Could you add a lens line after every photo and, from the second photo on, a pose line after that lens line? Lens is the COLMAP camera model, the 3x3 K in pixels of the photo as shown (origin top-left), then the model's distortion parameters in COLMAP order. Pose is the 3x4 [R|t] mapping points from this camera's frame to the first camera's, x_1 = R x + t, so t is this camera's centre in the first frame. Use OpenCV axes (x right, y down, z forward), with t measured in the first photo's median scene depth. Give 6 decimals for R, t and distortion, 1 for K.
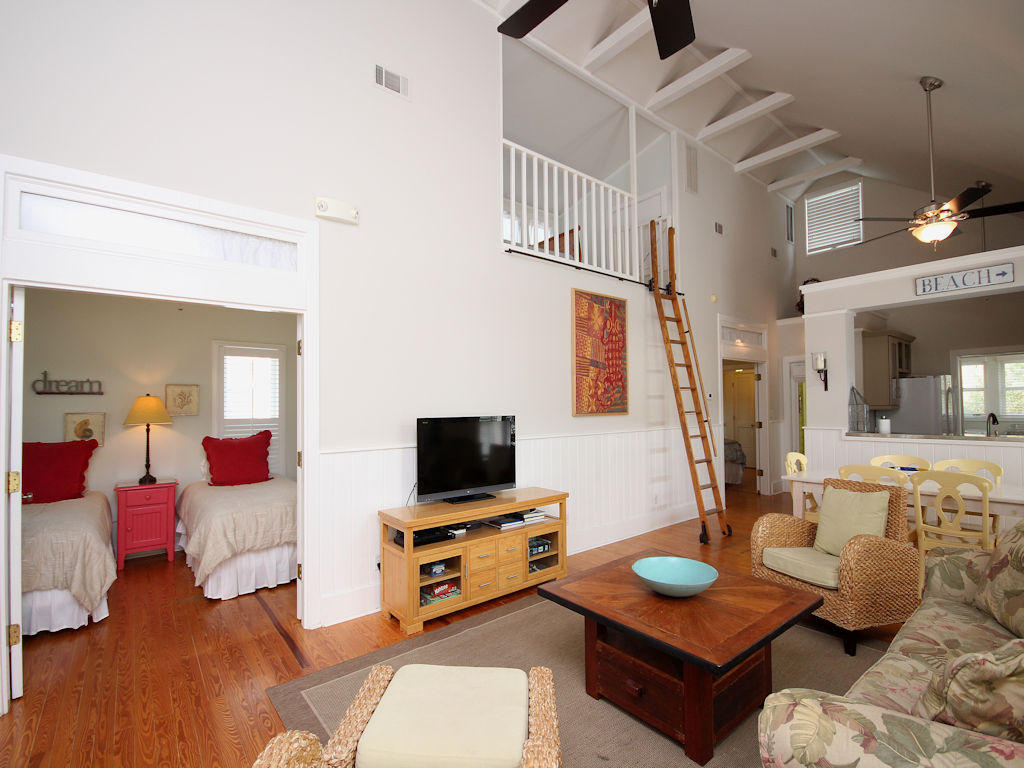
lens RADIAL K [[468.7, 0, 507.0], [0, 468.7, 392.6], [0, 0, 1]] dist [-0.005355, -0.005272]
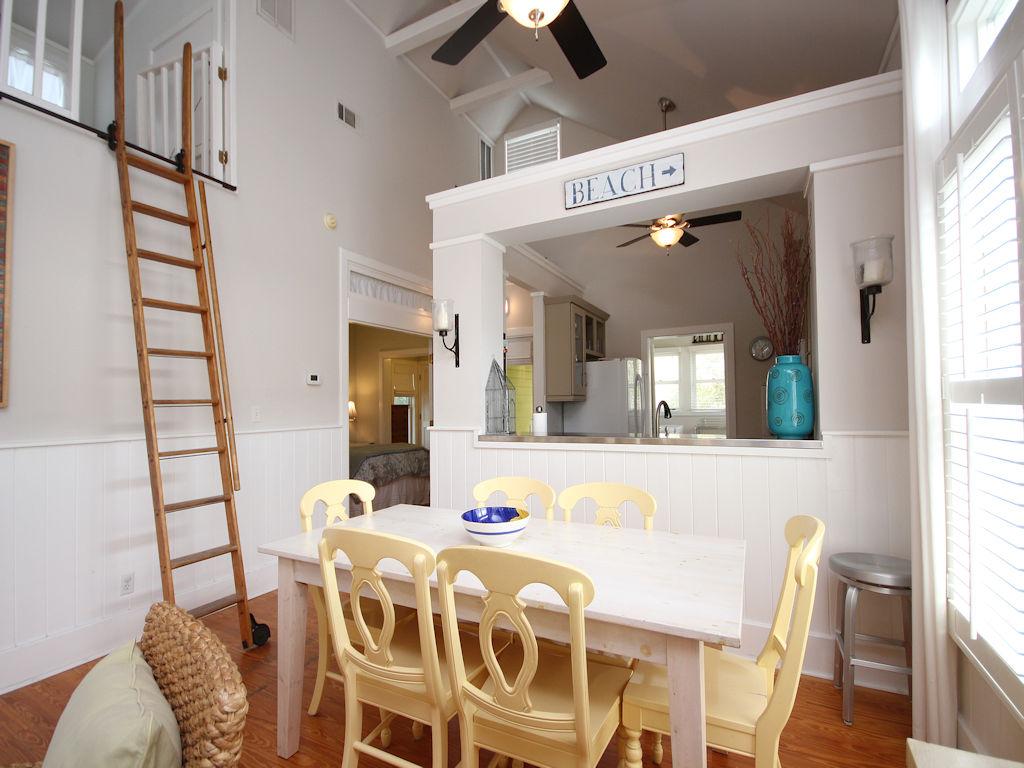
lens RADIAL K [[468.7, 0, 512.6], [0, 468.7, 385.8], [0, 0, 1]] dist [-0.005355, -0.005272]
pose [[0.912293, 0.017264, 0.409174, 0.500171], [-0.008696, 0.999702, -0.022790, 0.033049], [-0.409446, 0.017233, 0.912172, 0.414950]]
